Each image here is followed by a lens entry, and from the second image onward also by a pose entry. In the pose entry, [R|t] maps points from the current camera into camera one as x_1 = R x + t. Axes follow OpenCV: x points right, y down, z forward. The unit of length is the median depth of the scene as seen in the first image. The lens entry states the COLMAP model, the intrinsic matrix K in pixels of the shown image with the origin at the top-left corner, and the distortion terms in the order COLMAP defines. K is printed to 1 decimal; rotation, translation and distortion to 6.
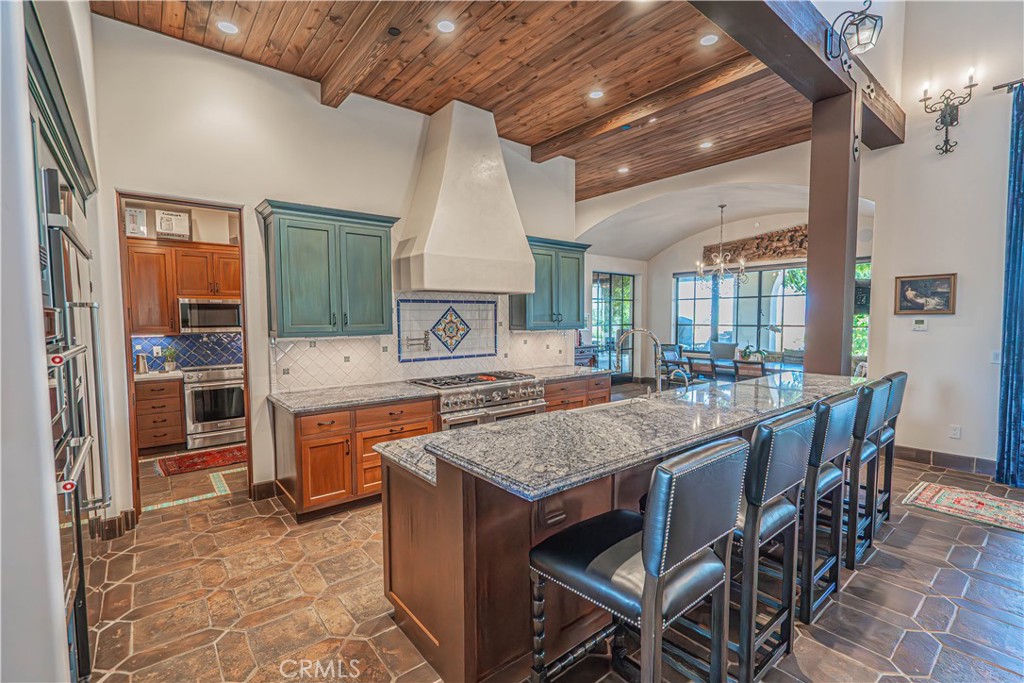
lens RADIAL K [[461.0, 0, 513.2], [0, 461.0, 345.3], [0, 0, 1]] dist [-0.001608, 0.000347]
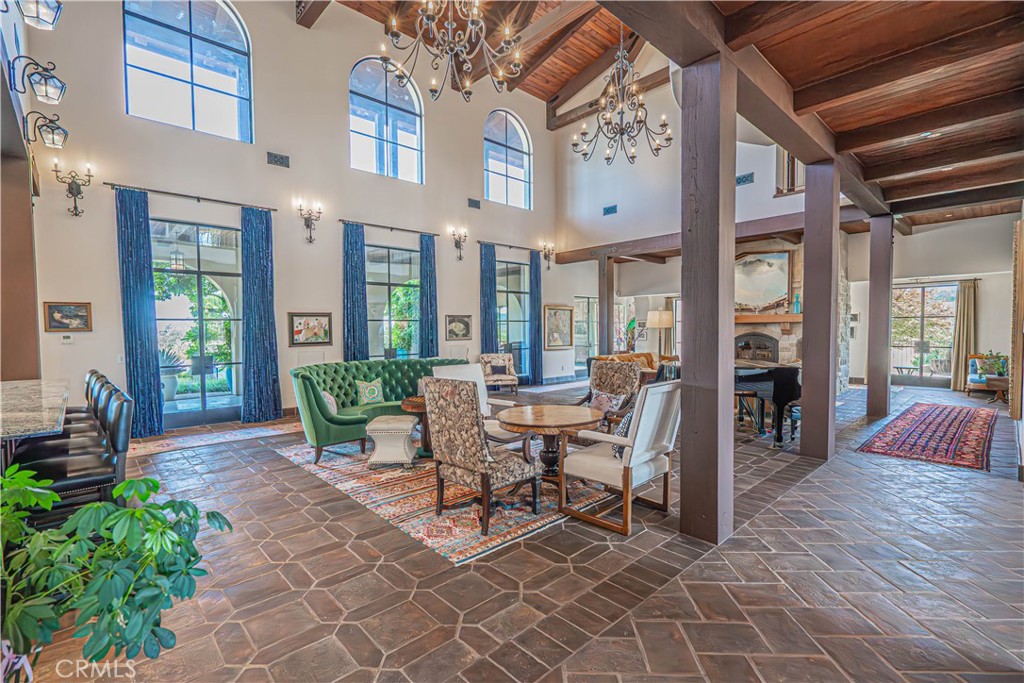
lens RADIAL K [[461.0, 0, 513.2], [0, 461.0, 345.3], [0, 0, 1]] dist [-0.001608, 0.000347]
pose [[-0.060947, -0.031737, 0.997636, -0.534392], [0.070796, 0.996840, 0.036036, 0.016063], [-0.995627, 0.072825, -0.058507, -0.204757]]
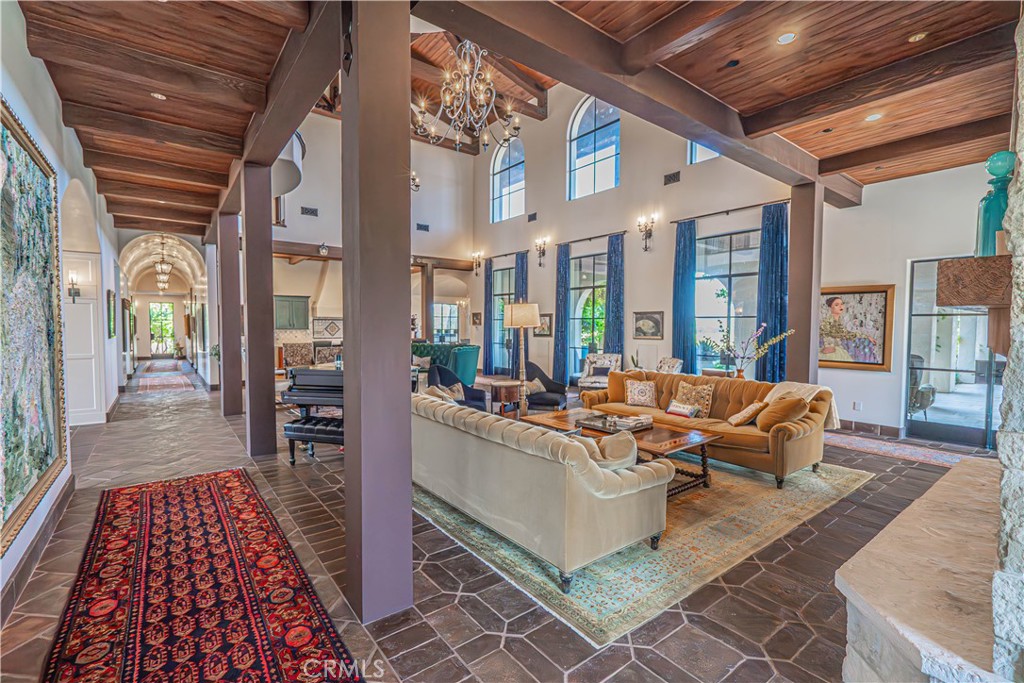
lens RADIAL K [[461.0, 0, 513.2], [0, 461.0, 345.3], [0, 0, 1]] dist [-0.001608, 0.000347]
pose [[0.999544, 0.007231, -0.029319, 1.275621], [-0.007630, 0.999879, -0.013524, 0.117523], [0.029218, 0.013741, 0.999479, -2.235473]]
